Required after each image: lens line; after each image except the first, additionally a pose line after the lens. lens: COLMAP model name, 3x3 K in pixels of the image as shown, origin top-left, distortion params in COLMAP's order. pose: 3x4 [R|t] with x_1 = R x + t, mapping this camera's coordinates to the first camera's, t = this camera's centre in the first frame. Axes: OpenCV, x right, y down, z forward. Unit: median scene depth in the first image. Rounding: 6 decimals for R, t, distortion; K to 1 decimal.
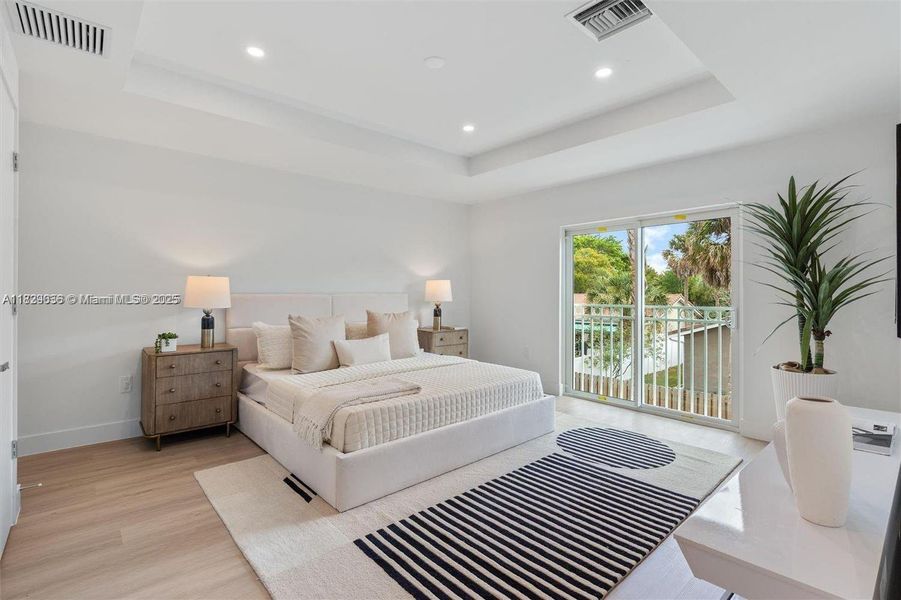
lens RADIAL K [[409.1, 0, 446.9], [0, 409.1, 296.1], [0, 0, 1]] dist [0.004396, 0.001130]
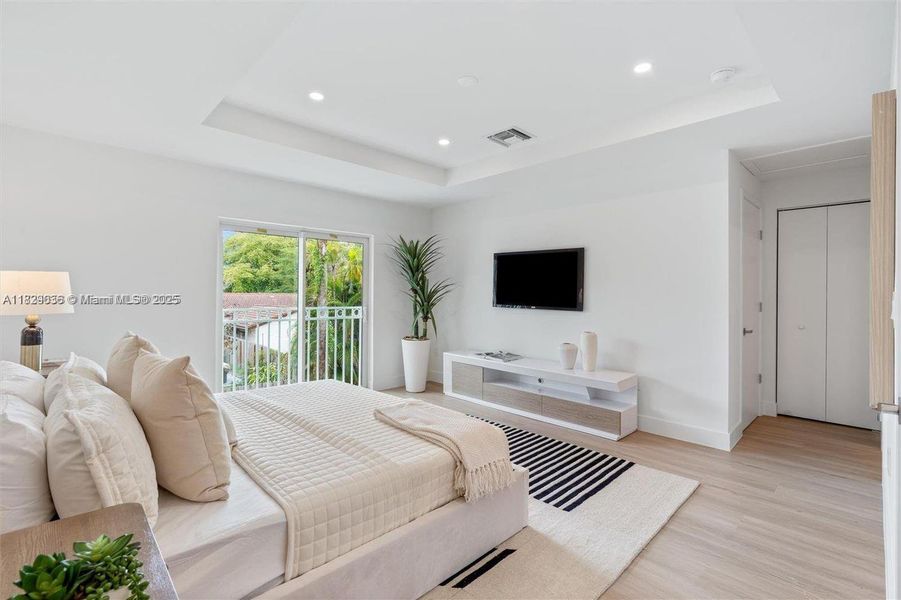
lens RADIAL K [[409.1, 0, 447.3], [0, 409.1, 297.0], [0, 0, 1]] dist [0.004396, 0.001130]
pose [[-0.033413, 0.001014, 0.999441, -0.966708], [0.003459, 0.999994, -0.000899, -0.007323], [-0.999436, 0.003427, -0.033416, 0.966897]]
